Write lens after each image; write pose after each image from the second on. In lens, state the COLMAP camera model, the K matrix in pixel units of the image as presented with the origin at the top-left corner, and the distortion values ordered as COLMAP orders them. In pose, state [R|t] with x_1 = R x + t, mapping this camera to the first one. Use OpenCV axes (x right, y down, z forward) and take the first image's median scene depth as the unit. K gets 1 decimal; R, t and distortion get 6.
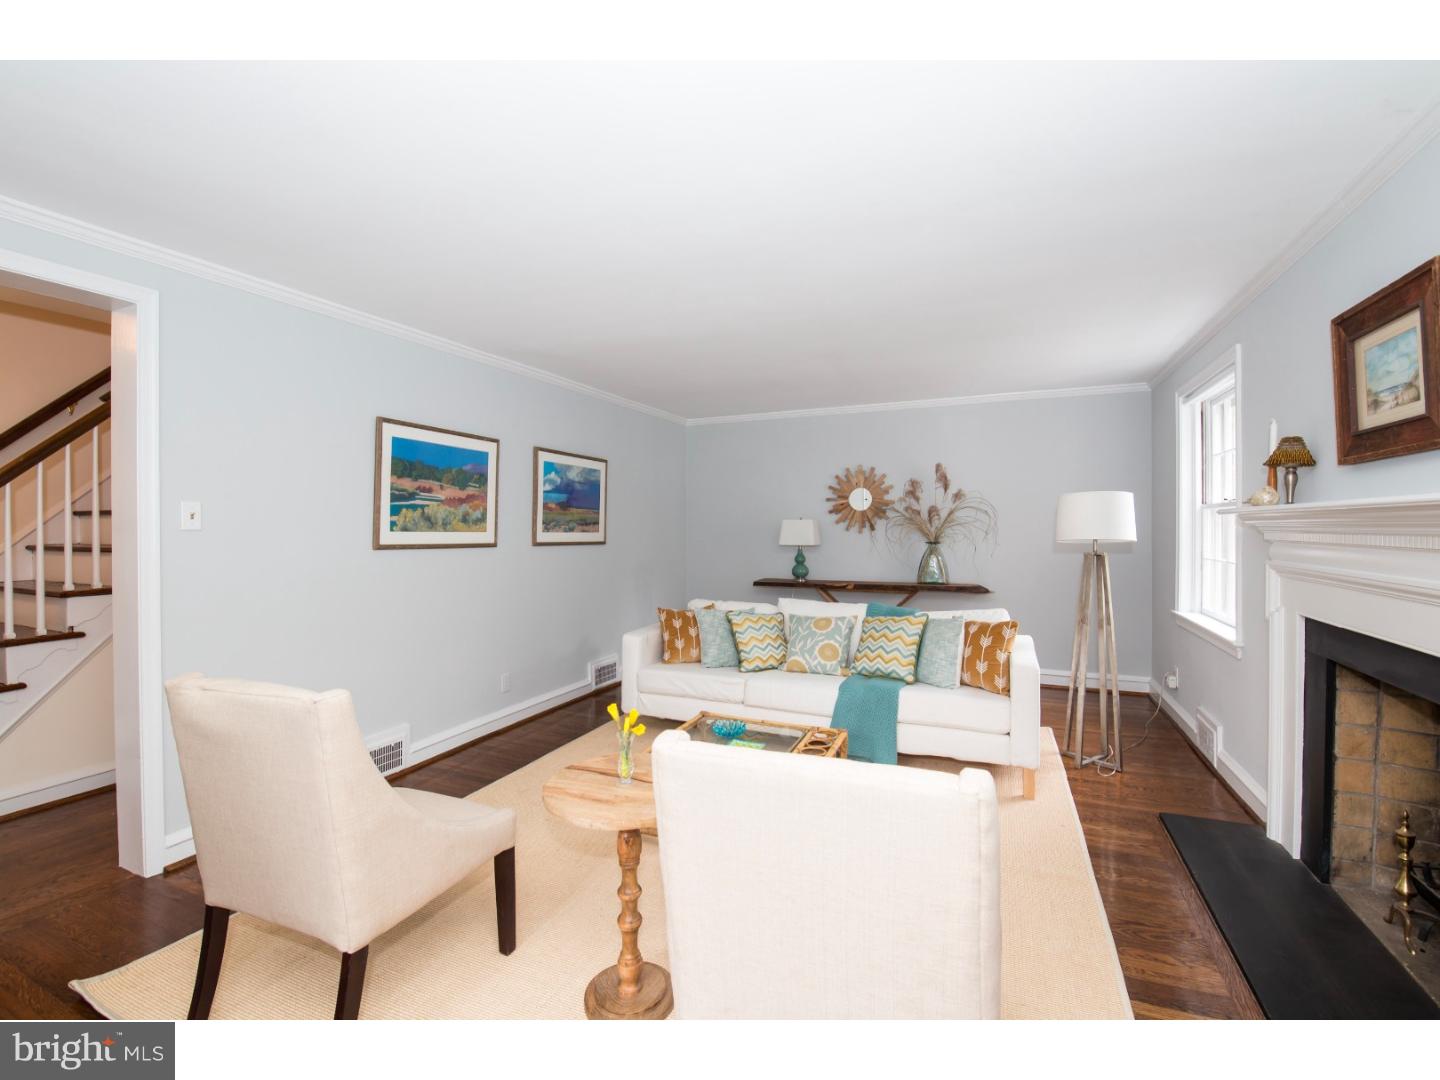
lens RADIAL K [[629.2, 0, 717.5], [0, 629.2, 532.9], [0, 0, 1]] dist [-0.017437, -0.002121]
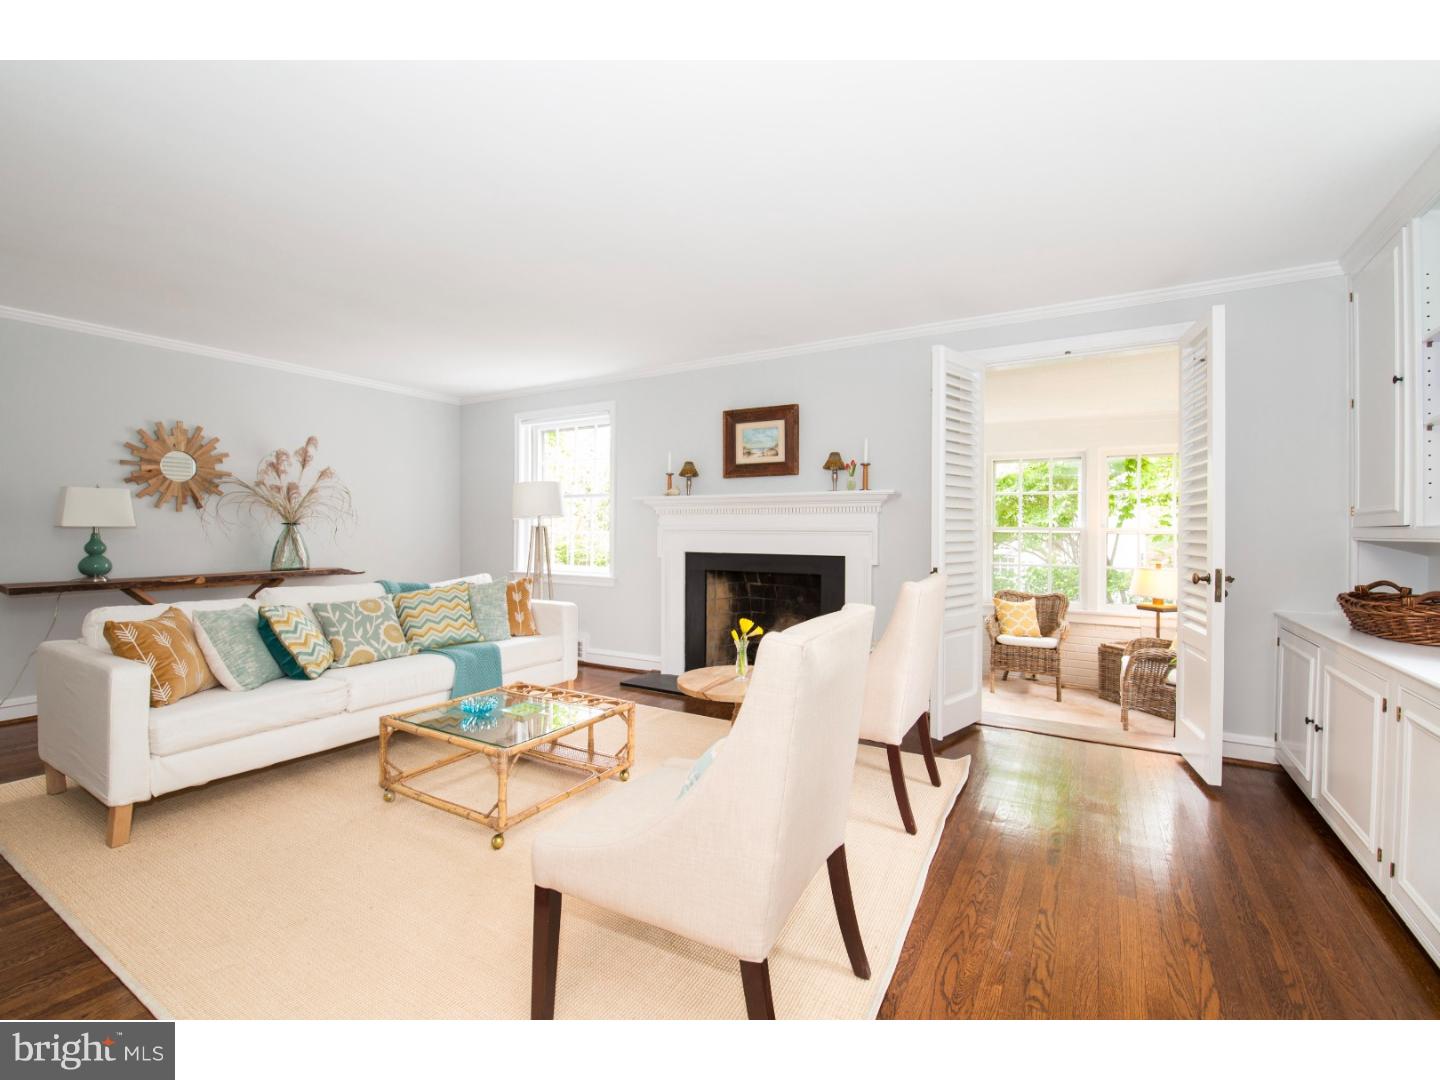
lens RADIAL K [[629.2, 0, 715.1], [0, 629.2, 531.7], [0, 0, 1]] dist [-0.017437, -0.002121]
pose [[0.108918, 0.001682, 0.994049, -0.464821], [0.007504, 0.999969, -0.002515, 0.032884], [-0.994022, 0.007733, 0.108902, 0.300823]]
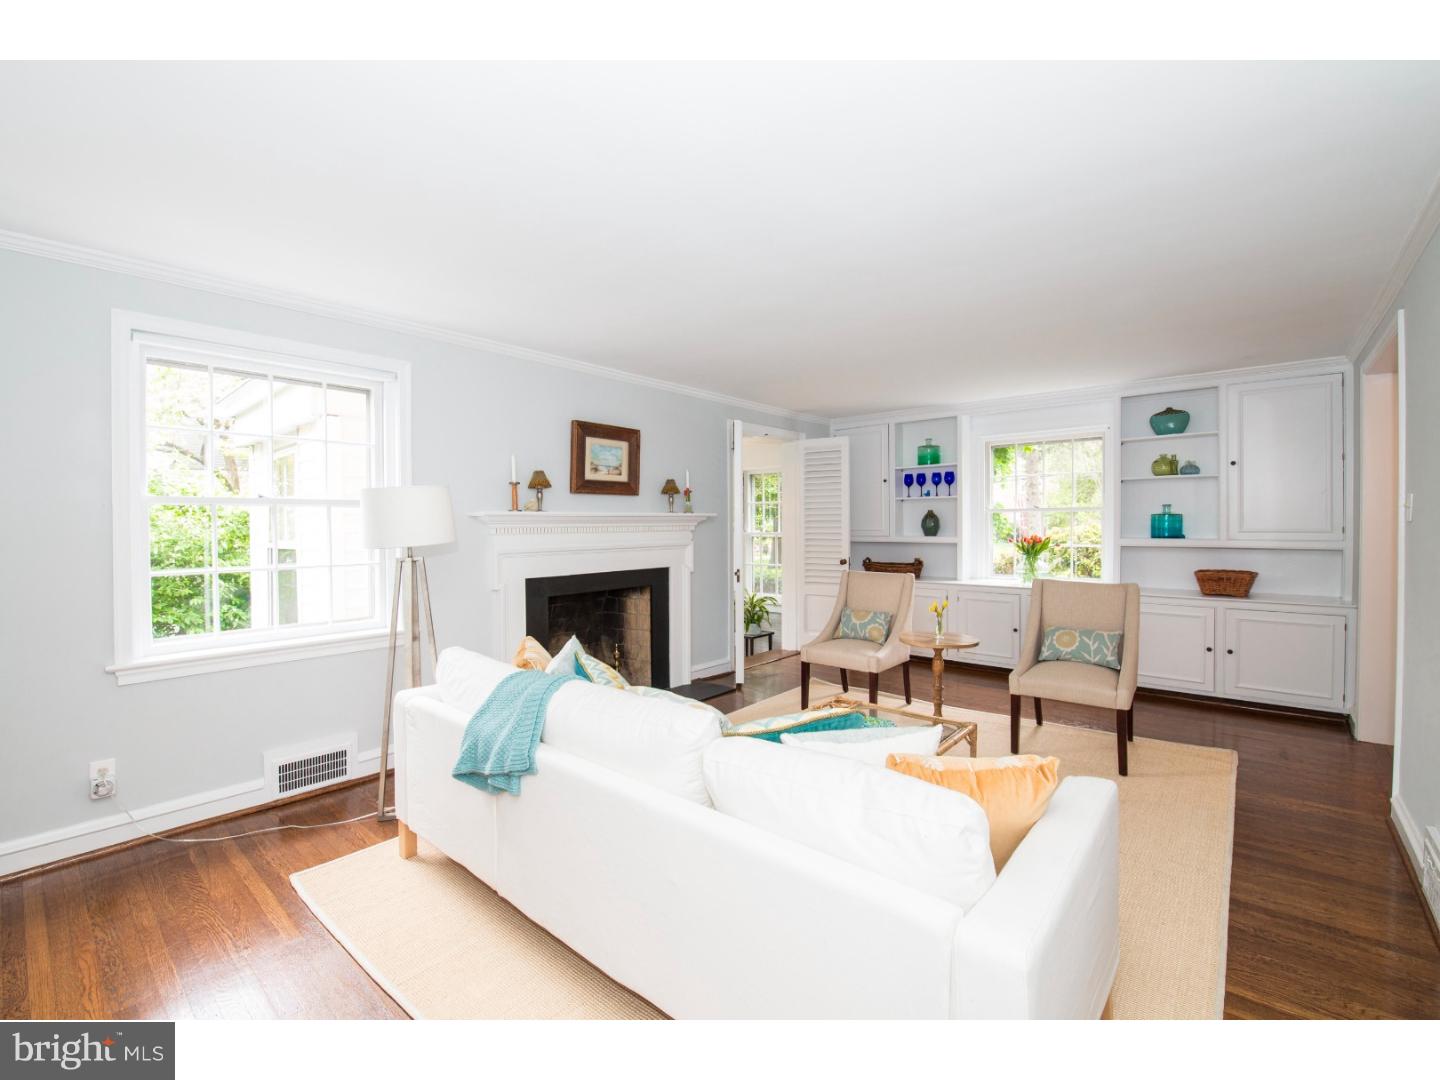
lens RADIAL K [[629.2, 0, 720.7], [0, 629.2, 530.7], [0, 0, 1]] dist [-0.017437, -0.002121]
pose [[-0.960558, -0.000919, 0.278079, -0.006737], [0.007823, 0.999509, 0.030326, -0.017902], [-0.277971, 0.031305, -0.960079, 1.078509]]
